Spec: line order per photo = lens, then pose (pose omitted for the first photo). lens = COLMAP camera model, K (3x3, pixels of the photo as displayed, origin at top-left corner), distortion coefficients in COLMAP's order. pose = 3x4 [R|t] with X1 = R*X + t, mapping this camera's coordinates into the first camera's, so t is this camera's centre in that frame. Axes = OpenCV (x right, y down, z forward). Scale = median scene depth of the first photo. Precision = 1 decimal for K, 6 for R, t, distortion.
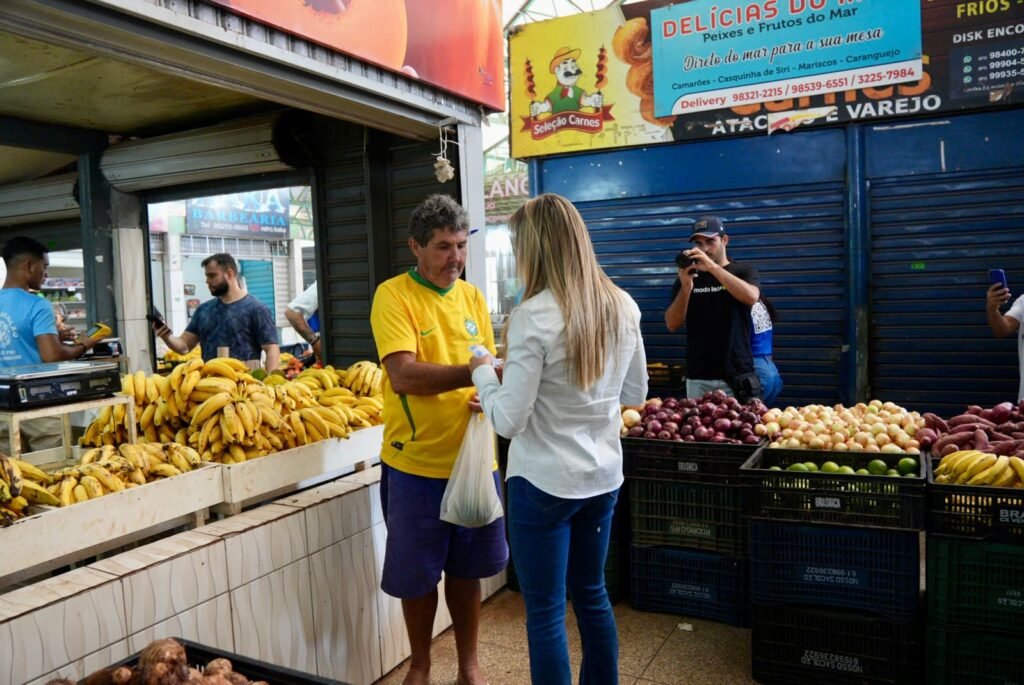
lens RADIAL K [[768.7, 0, 514.5], [0, 768.7, 329.0], [0, 0, 1]] dist [-0.136467, 0.085414]
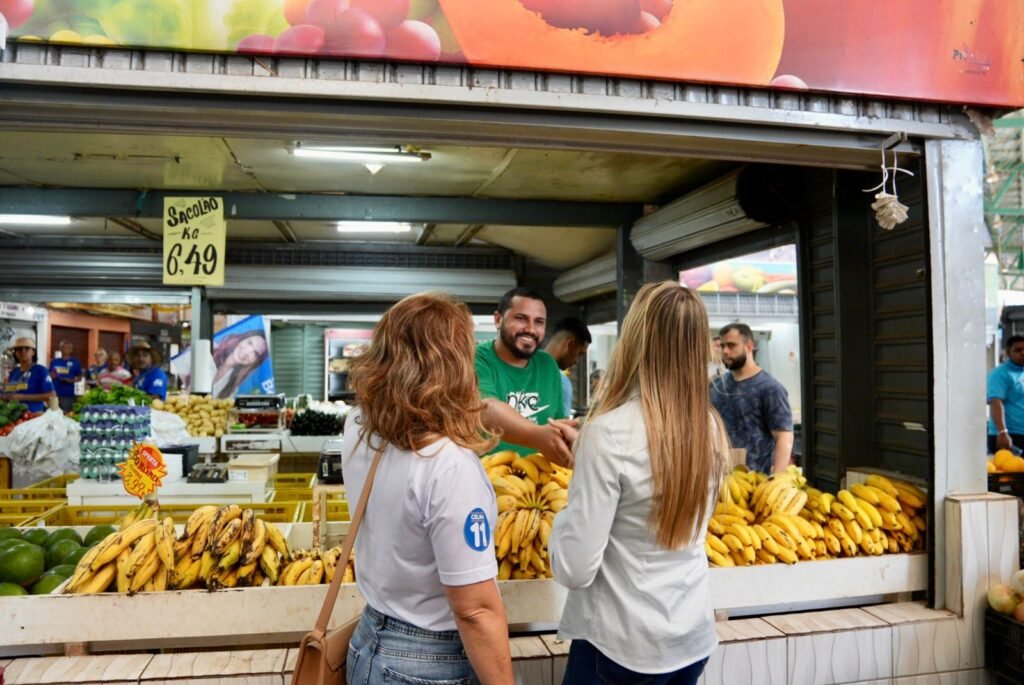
lens RADIAL K [[768.7, 0, 514.5], [0, 768.7, 329.0], [0, 0, 1]] dist [-0.136467, 0.085414]
pose [[0.601011, 0.002960, -0.799235, 0.177324], [-0.064005, 0.996960, -0.044439, -0.038514], [0.796674, 0.077863, 0.599373, 0.251815]]
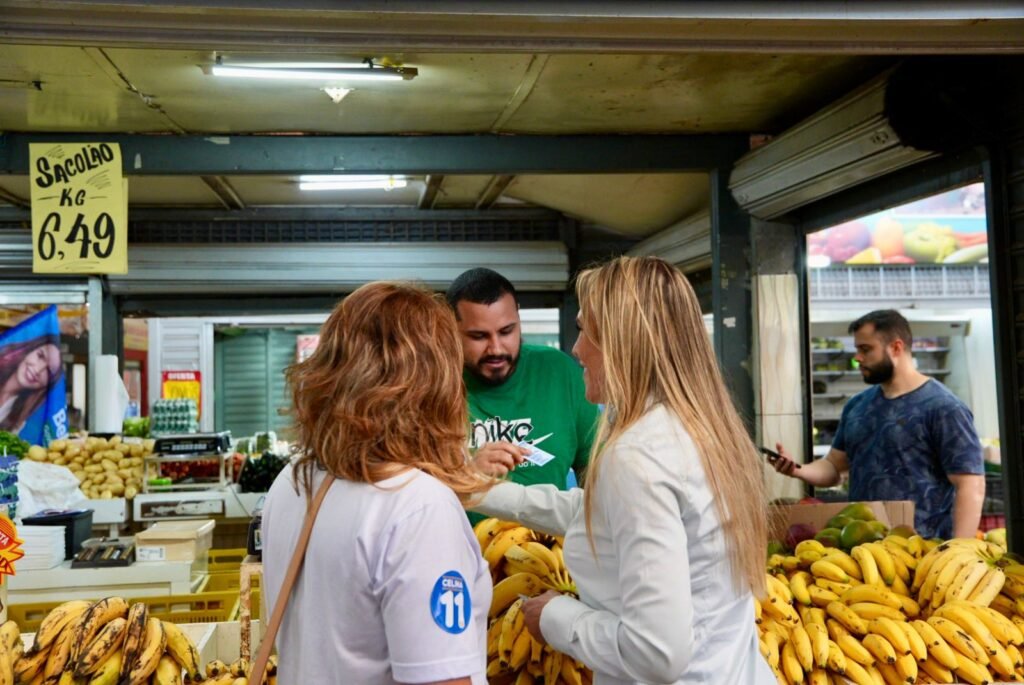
lens RADIAL K [[1128.5, 0, 512.0], [0, 1128.5, 342.5], [0, 0, 1]] dist [0.004340, 0.209907]
pose [[0.549387, -0.002478, -0.835564, 0.188252], [-0.041783, 0.998663, -0.030434, -0.037586], [0.834522, 0.051632, 0.548549, 0.279465]]
